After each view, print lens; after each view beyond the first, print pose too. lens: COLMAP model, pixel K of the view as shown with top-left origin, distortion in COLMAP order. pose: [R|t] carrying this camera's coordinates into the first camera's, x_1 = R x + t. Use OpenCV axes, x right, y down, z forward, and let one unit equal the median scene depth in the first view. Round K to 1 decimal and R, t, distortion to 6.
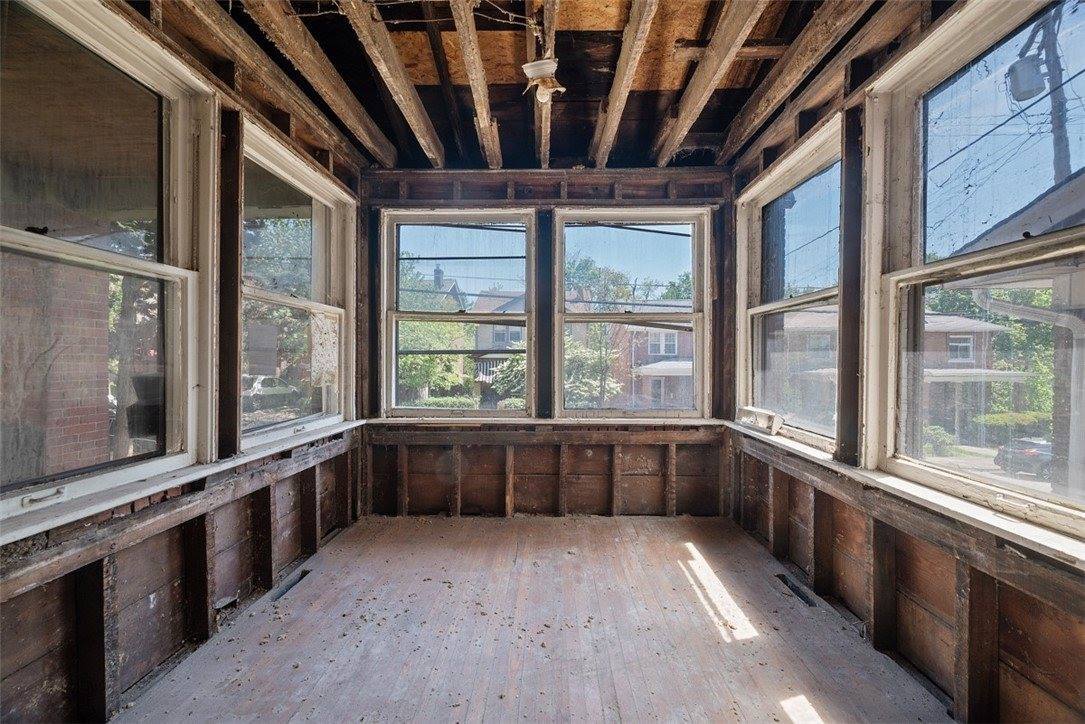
lens RADIAL K [[425.5, 0, 543.0], [0, 425.5, 364.0], [0, 0, 1]] dist [-0.002840, 0.001136]
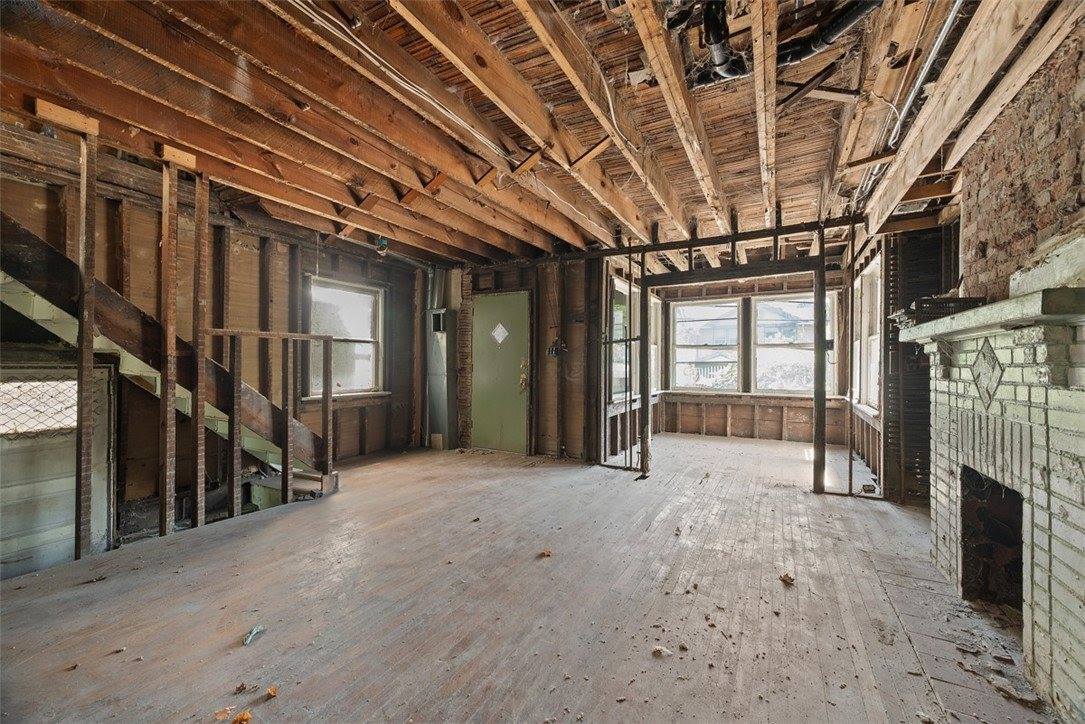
lens RADIAL K [[425.5, 0, 541.7], [0, 425.5, 363.7], [0, 0, 1]] dist [-0.002840, 0.001136]
pose [[0.881119, 0.000469, -0.472893, 0.110113], [-0.006011, 0.999930, -0.010208, 0.007611], [0.472855, 0.011837, 0.881060, -1.418901]]
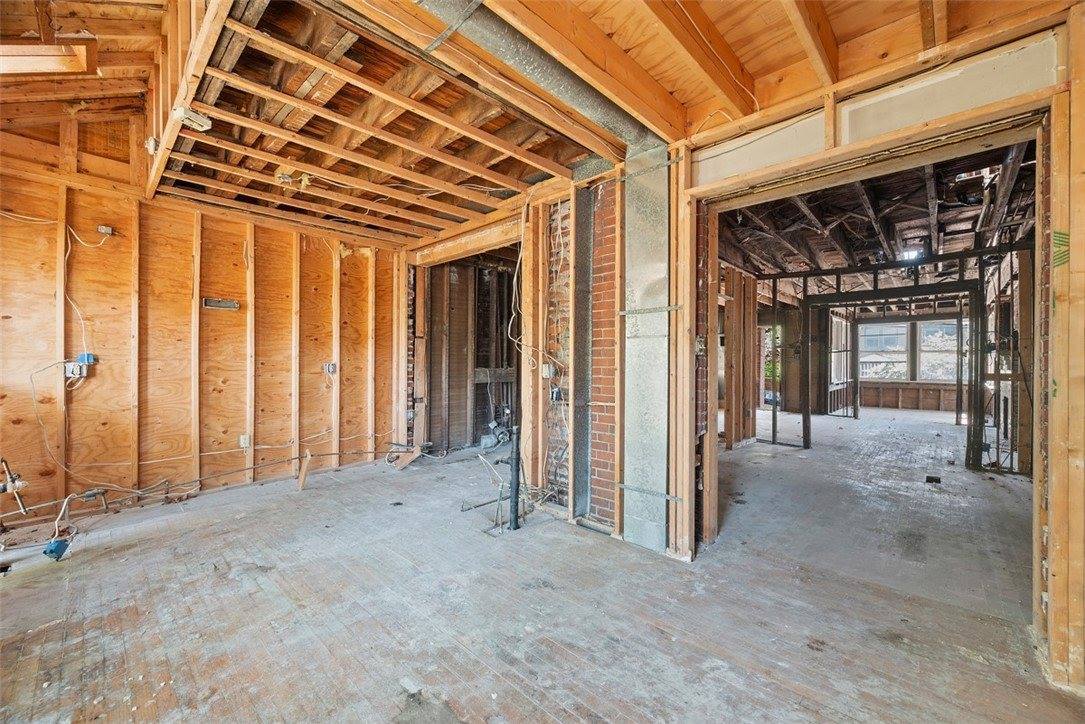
lens RADIAL K [[425.5, 0, 548.4], [0, 425.5, 359.9], [0, 0, 1]] dist [-0.002840, 0.001136]
pose [[0.744196, -0.001431, -0.667960, 0.104417], [-0.007358, 0.999919, -0.010340, 0.014318], [0.667921, 0.012610, 0.744126, -3.567665]]
